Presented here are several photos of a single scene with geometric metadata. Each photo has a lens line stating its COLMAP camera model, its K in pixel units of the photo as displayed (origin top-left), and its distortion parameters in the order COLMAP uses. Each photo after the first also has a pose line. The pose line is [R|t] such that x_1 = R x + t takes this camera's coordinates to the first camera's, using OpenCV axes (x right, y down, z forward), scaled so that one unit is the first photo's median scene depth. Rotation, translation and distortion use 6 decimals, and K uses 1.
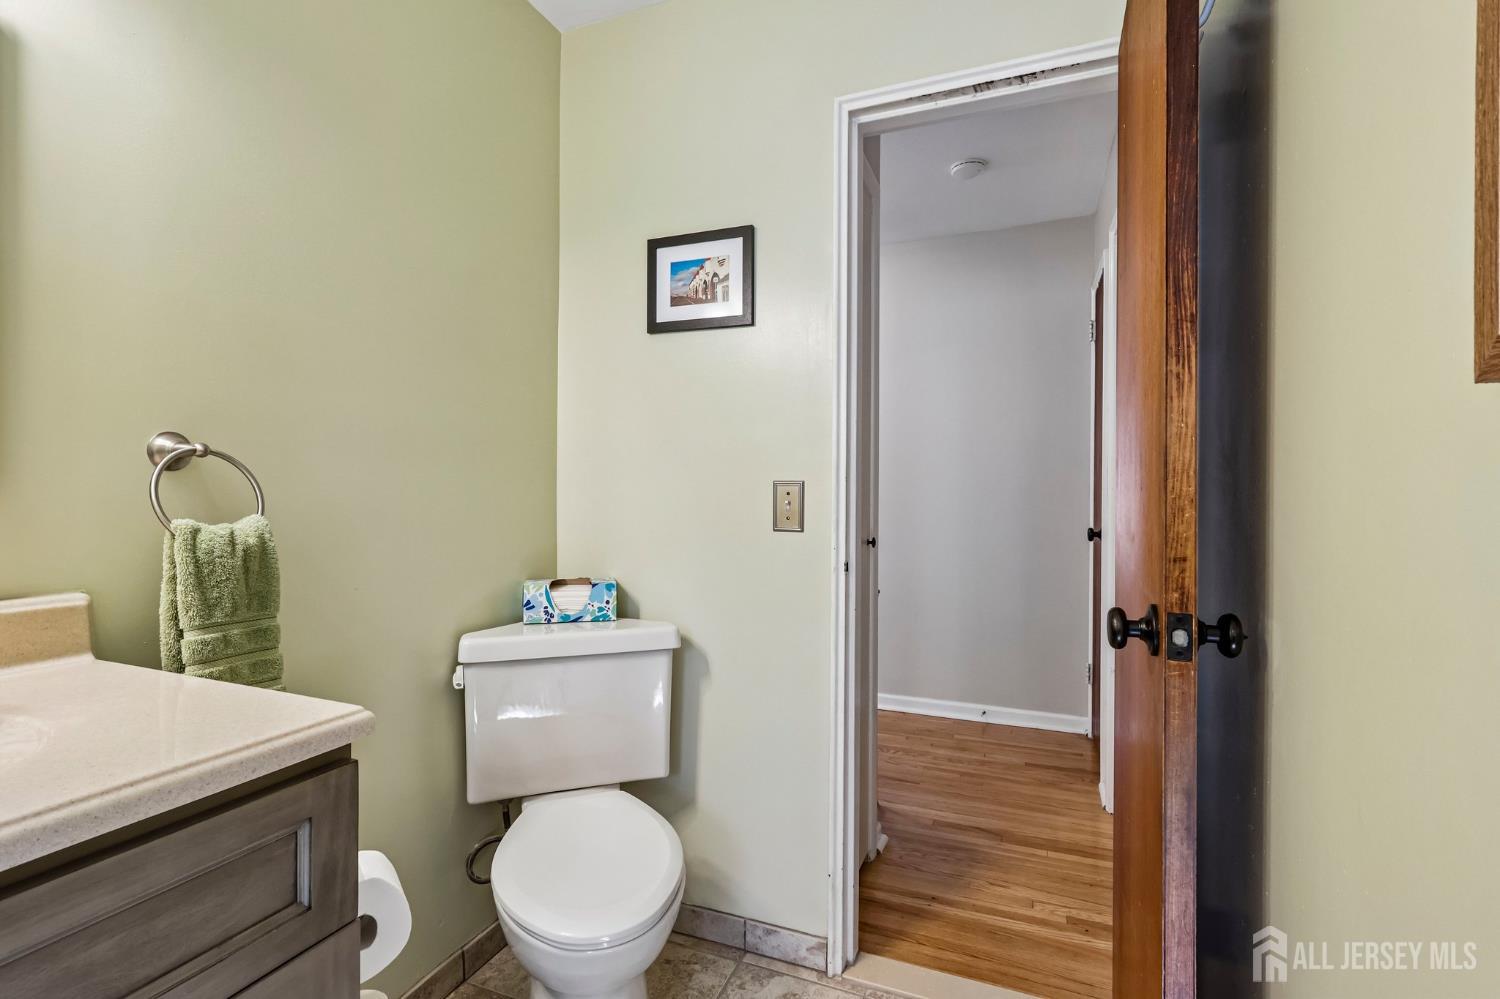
lens RADIAL K [[698.8, 0, 749.5], [0, 698.8, 493.9], [0, 0, 1]] dist [0.001744, 0.001610]
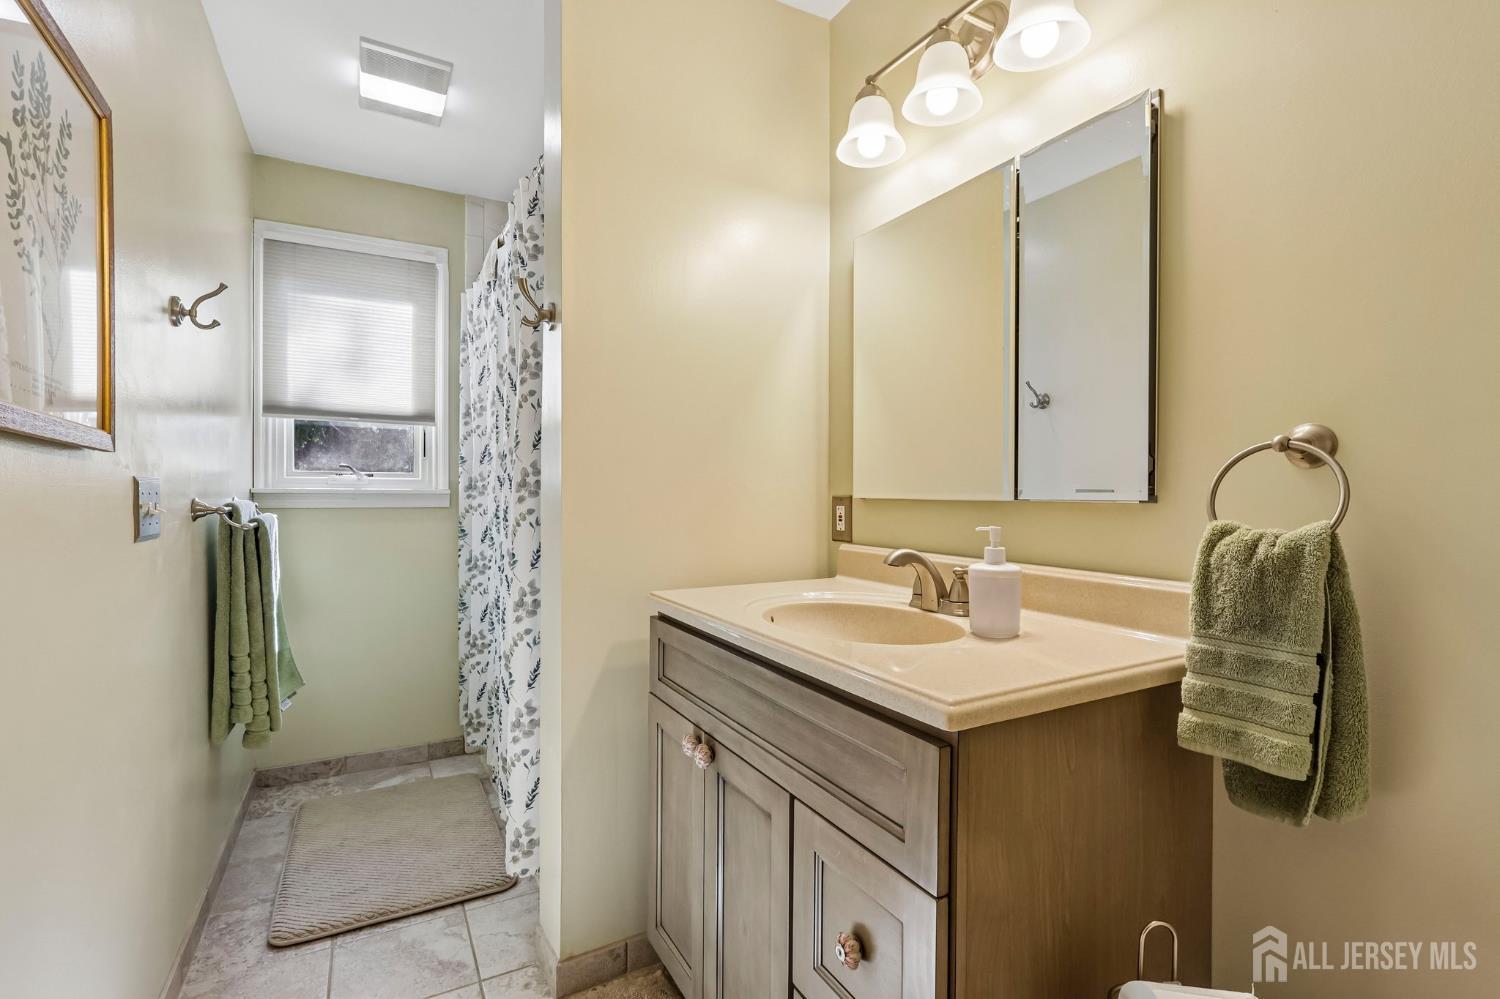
lens RADIAL K [[698.8, 0, 750.1], [0, 698.8, 499.1], [0, 0, 1]] dist [0.001744, 0.001610]
pose [[-0.628748, -0.002234, -0.777606, 0.478266], [-0.011346, 0.999916, 0.006301, 0.010812], [0.777526, 0.012784, -0.628721, 1.614969]]
